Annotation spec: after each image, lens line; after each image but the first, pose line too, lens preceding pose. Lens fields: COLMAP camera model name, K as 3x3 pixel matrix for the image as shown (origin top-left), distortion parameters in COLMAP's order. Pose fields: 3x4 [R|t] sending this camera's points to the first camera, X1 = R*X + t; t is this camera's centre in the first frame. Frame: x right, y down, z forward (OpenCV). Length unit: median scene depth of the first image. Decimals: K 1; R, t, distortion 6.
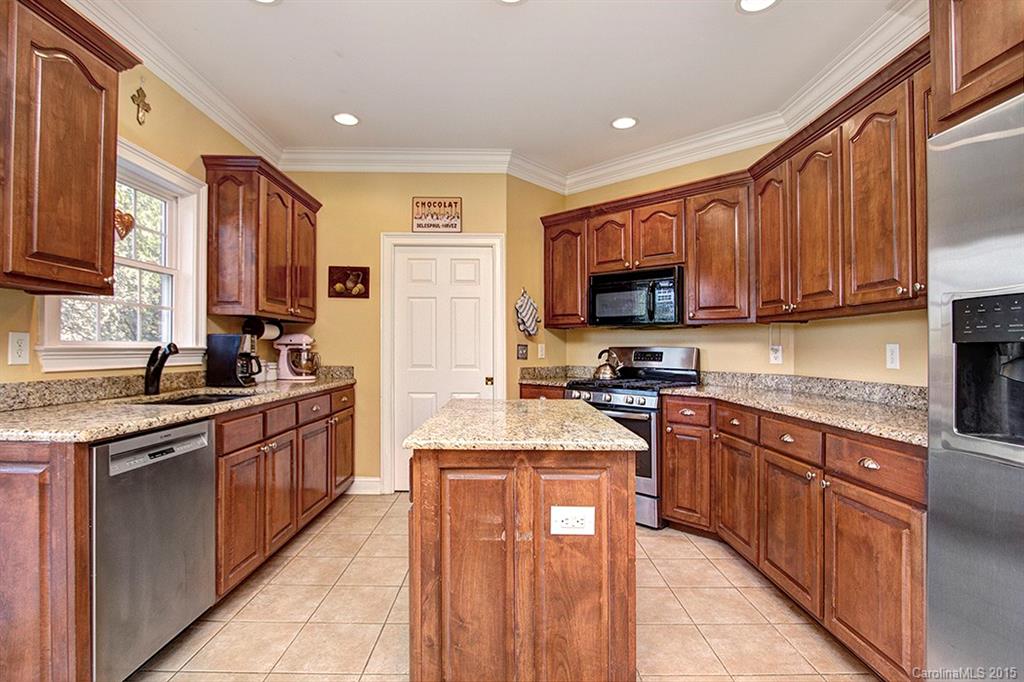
lens RADIAL K [[492.1, 0, 508.3], [0, 492.1, 337.4], [0, 0, 1]] dist [-0.019245, 0.000195]
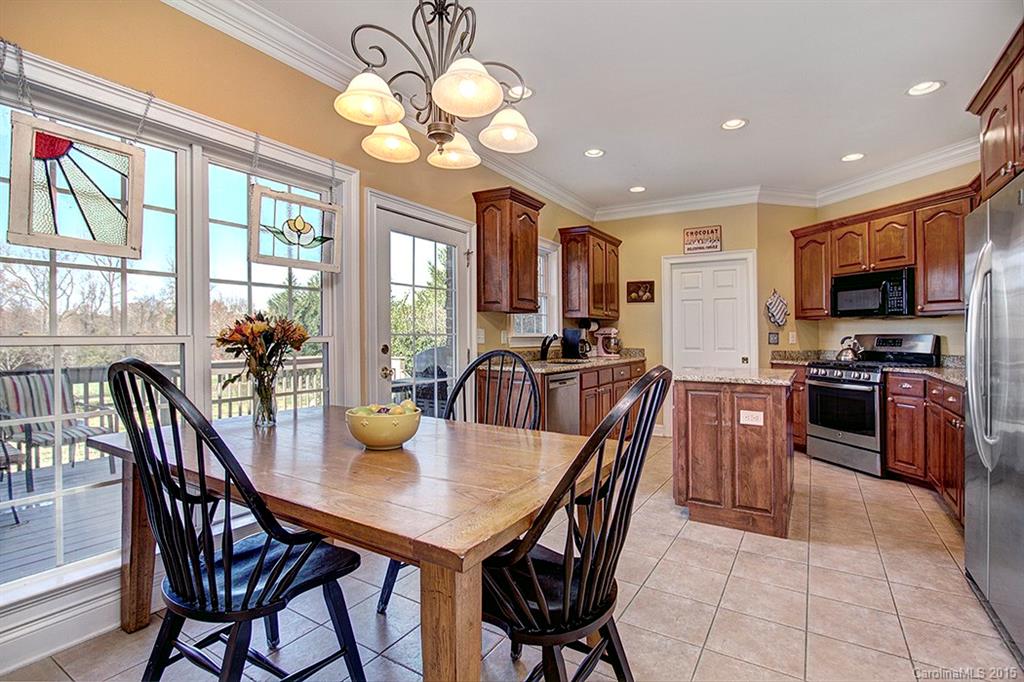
lens RADIAL K [[492.1, 0, 508.3], [0, 492.1, 337.4], [0, 0, 1]] dist [-0.019245, 0.000195]
pose [[0.843897, -0.002978, -0.536497, 0.150231], [0.016463, 0.999657, 0.020347, -0.012884], [0.536252, -0.026003, 0.843657, -0.524582]]
